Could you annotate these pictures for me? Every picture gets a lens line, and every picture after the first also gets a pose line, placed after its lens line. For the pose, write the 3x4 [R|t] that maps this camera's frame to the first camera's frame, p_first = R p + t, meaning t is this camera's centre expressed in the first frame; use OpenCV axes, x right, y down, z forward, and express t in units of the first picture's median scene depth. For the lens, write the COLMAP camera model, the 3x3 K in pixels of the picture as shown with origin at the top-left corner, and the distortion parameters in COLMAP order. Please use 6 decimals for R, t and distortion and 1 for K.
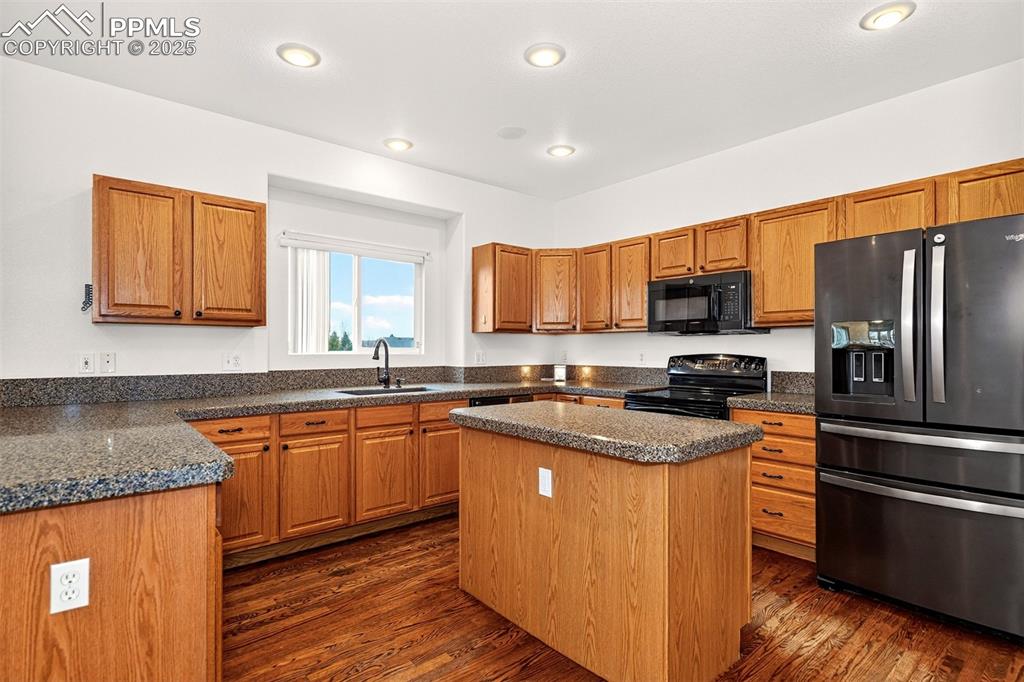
lens RADIAL K [[506.2, 0, 513.2], [0, 506.2, 347.5], [0, 0, 1]] dist [-0.001337, 0.001258]
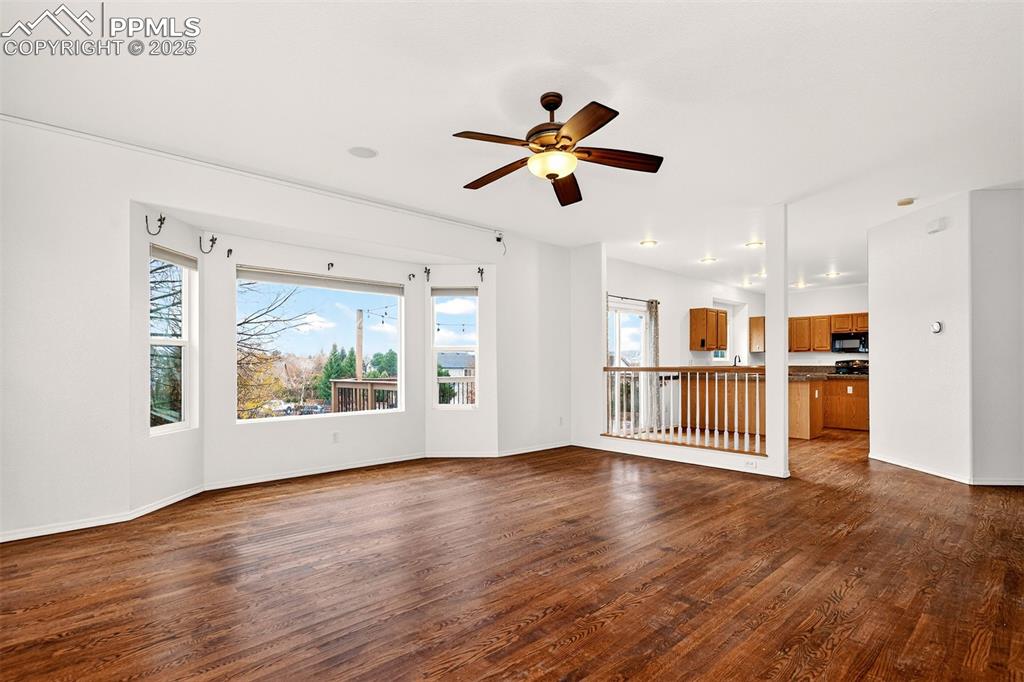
lens RADIAL K [[498.0, 0, 512.9], [0, 498.0, 363.3], [0, 0, 1]] dist [-0.000122, 0.001016]
pose [[0.999448, -0.004724, 0.032882, -1.671109], [0.004629, 0.999985, 0.002968, 0.015888], [-0.032896, -0.002814, 0.999455, -1.756804]]
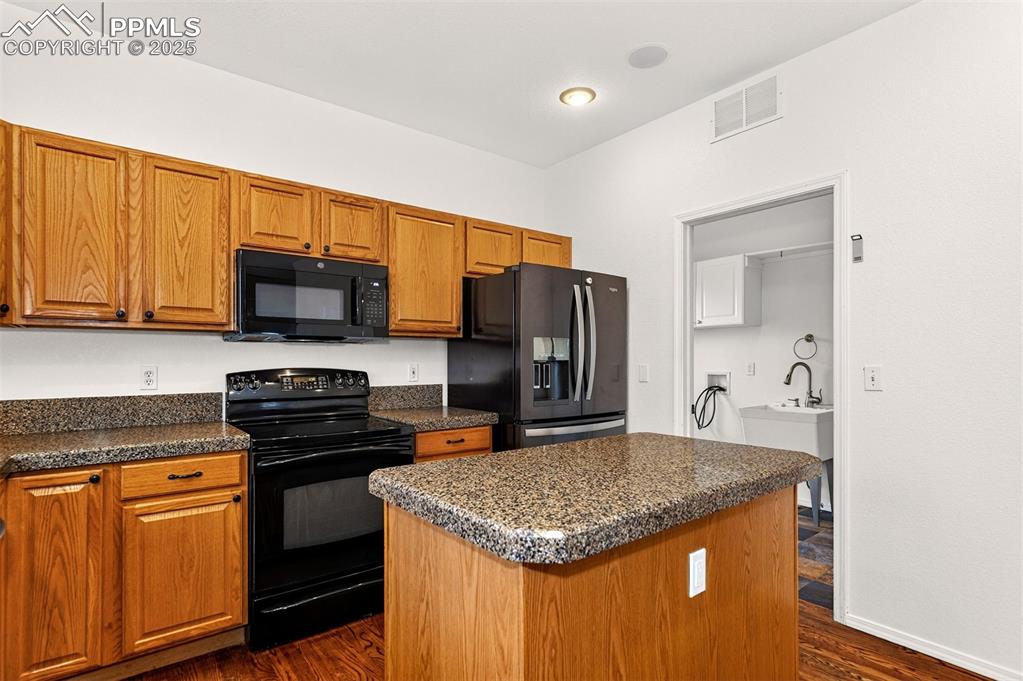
lens RADIAL K [[511.4, 0, 510.6], [0, 511.4, 356.0], [0, 0, 1]] dist [-0.000051, 0.000712]
pose [[0.042426, 0.006206, 0.999080, -0.352052], [-0.000523, 0.999981, -0.006189, -0.000503], [-0.999099, -0.000260, 0.042428, 0.721394]]
